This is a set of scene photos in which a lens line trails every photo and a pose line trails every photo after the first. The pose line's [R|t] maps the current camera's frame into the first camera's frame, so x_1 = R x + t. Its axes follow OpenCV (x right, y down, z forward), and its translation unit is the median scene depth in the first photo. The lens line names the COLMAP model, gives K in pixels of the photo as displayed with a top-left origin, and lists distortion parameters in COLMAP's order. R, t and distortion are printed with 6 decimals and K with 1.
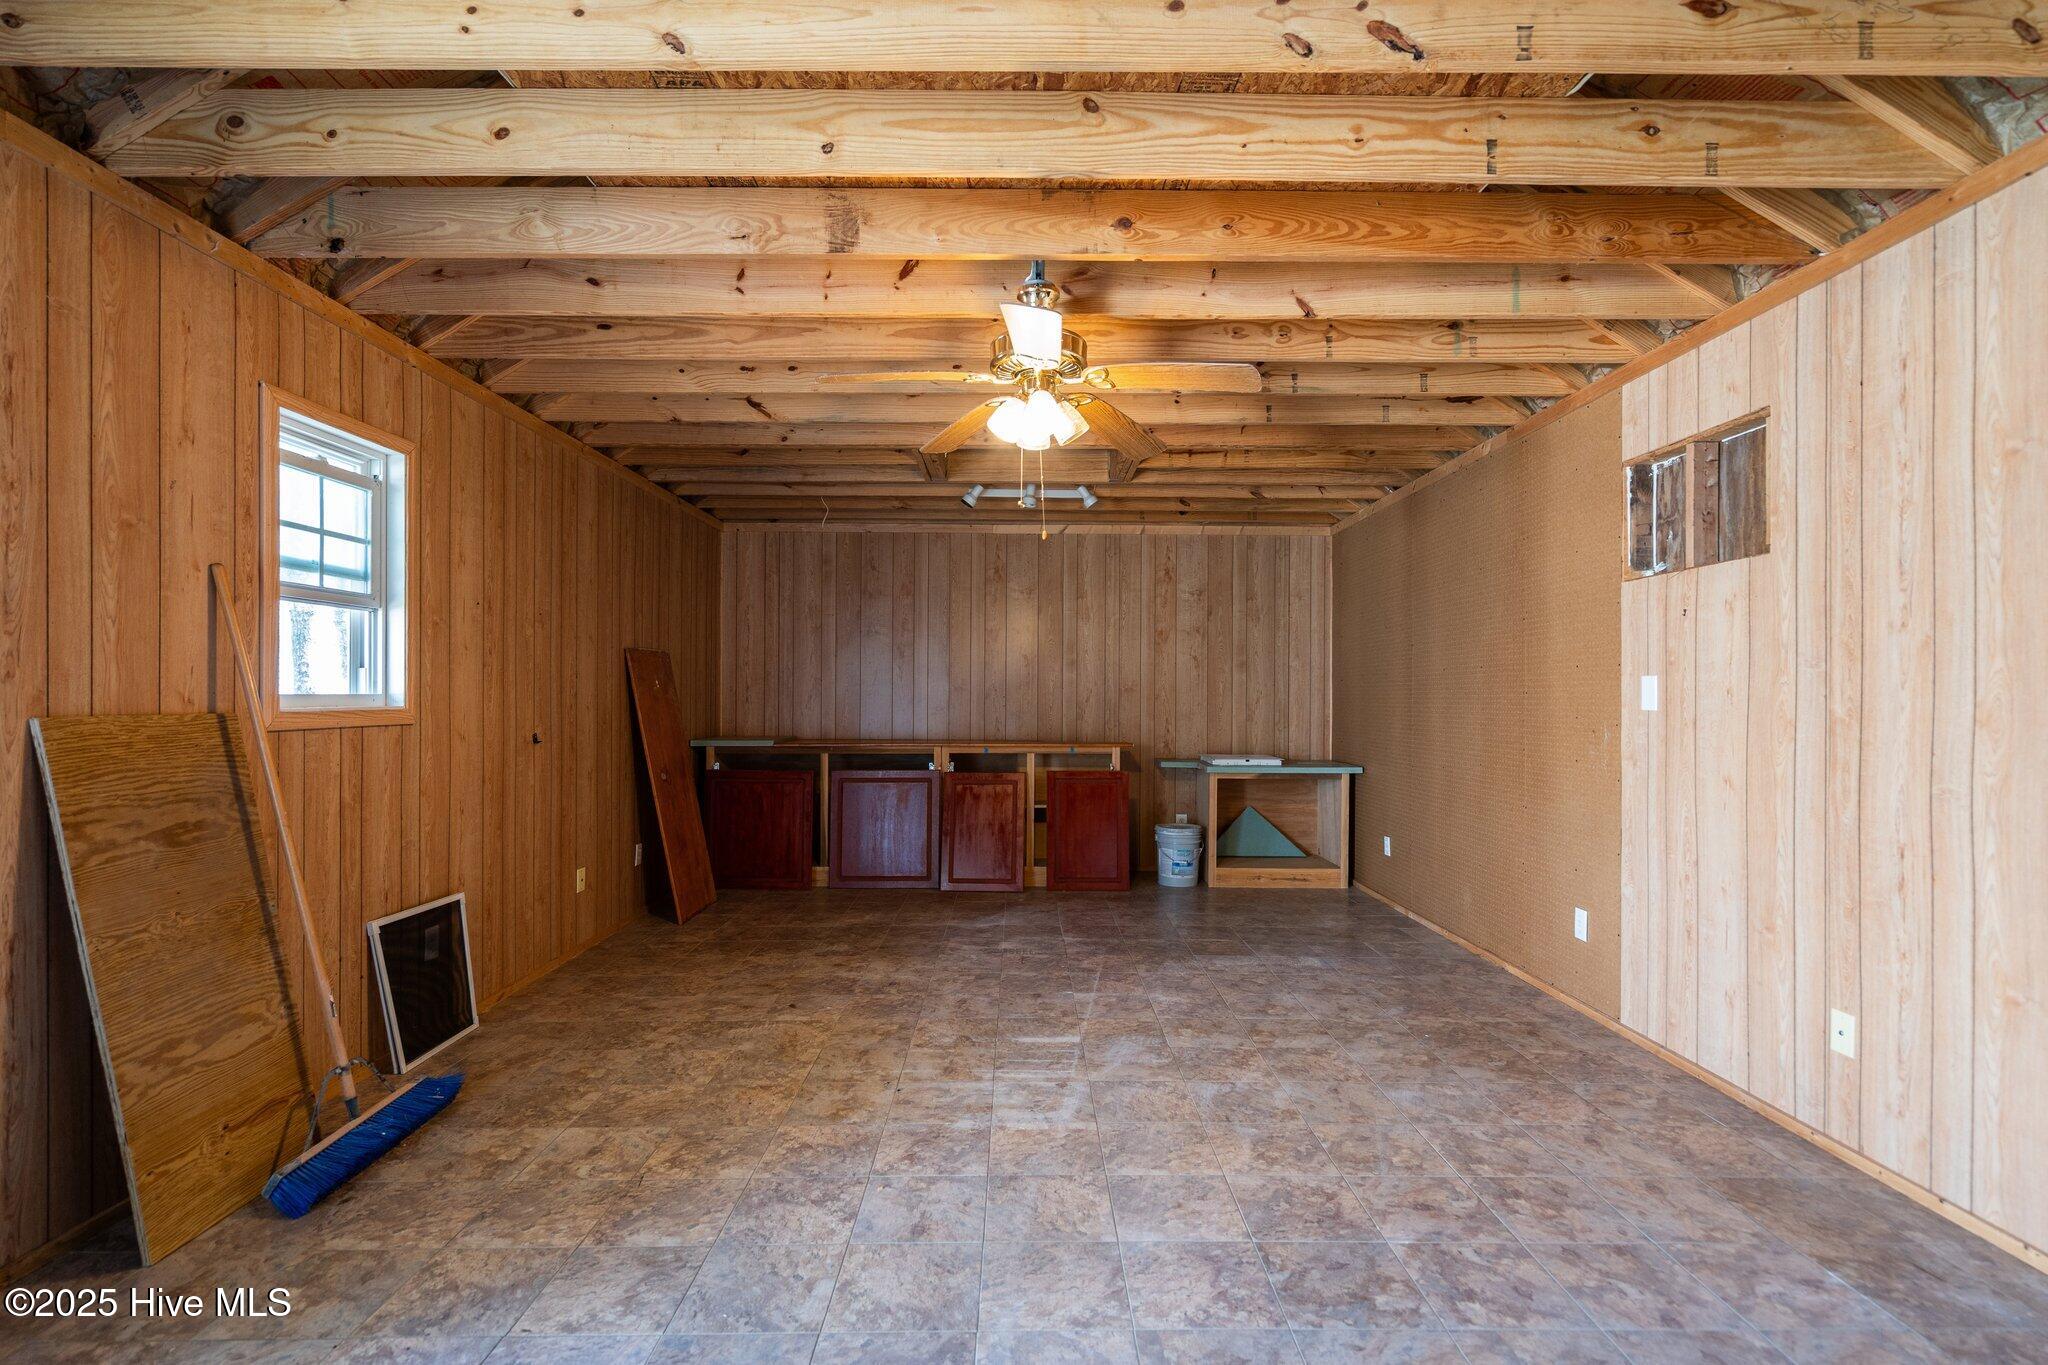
lens RADIAL K [[938.8, 0, 1027.3], [0, 938.8, 697.5], [0, 0, 1]] dist [-0.003704, 0.002041]
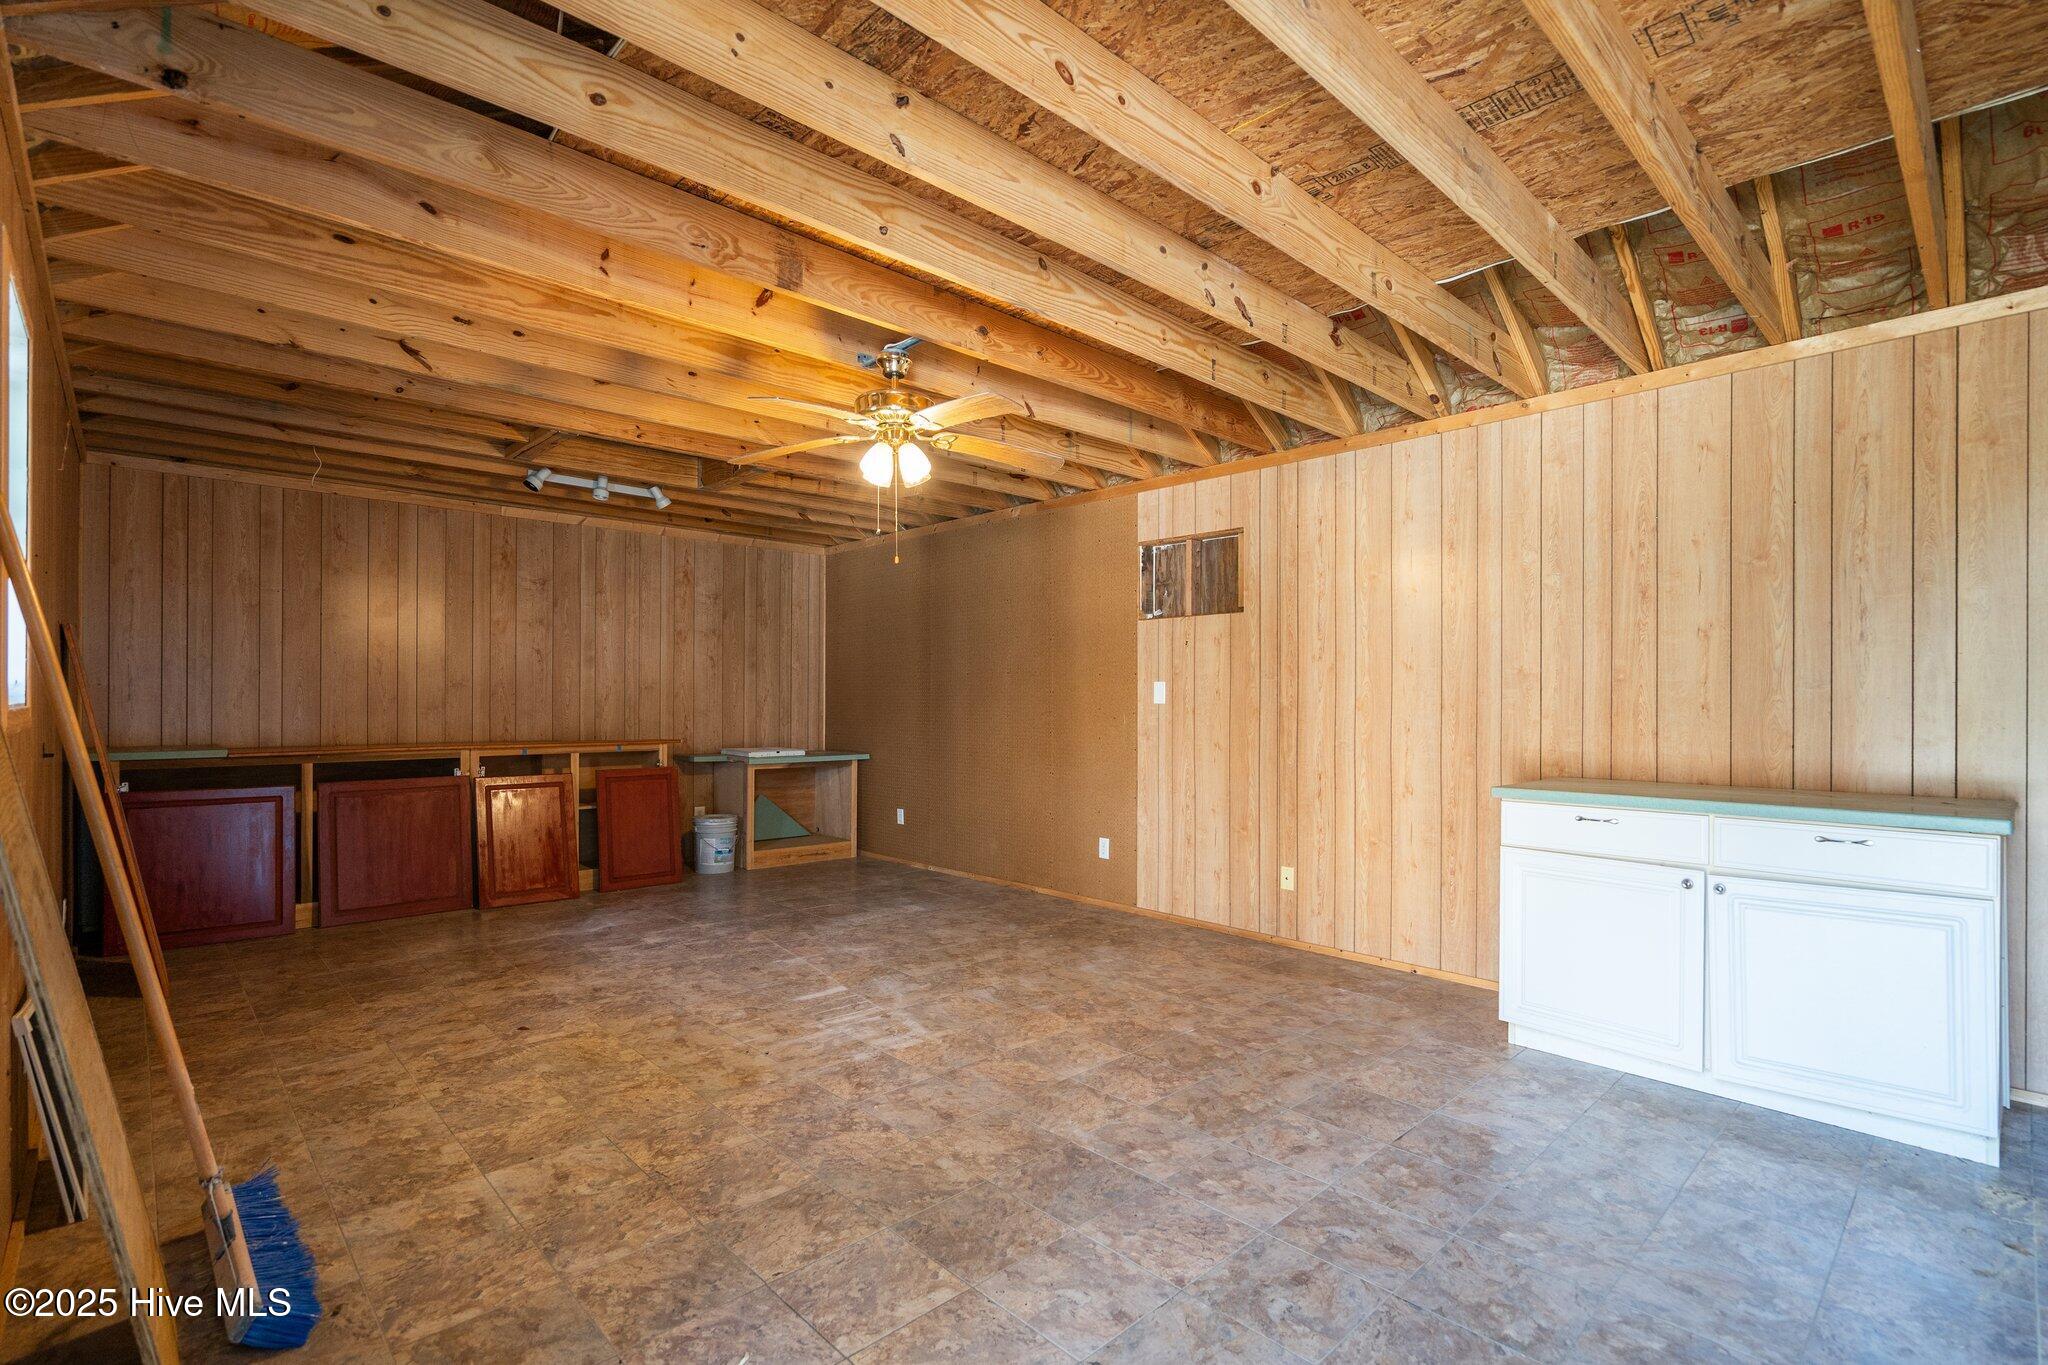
lens RADIAL K [[938.8, 0, 981.3], [0, 938.8, 696.1], [0, 0, 1]] dist [-0.003704, 0.002041]
pose [[0.747926, 0.003077, 0.663775, -0.663737], [-0.001923, 0.999995, -0.002468, 0.005808], [-0.663779, 0.000570, 0.747929, 0.019902]]
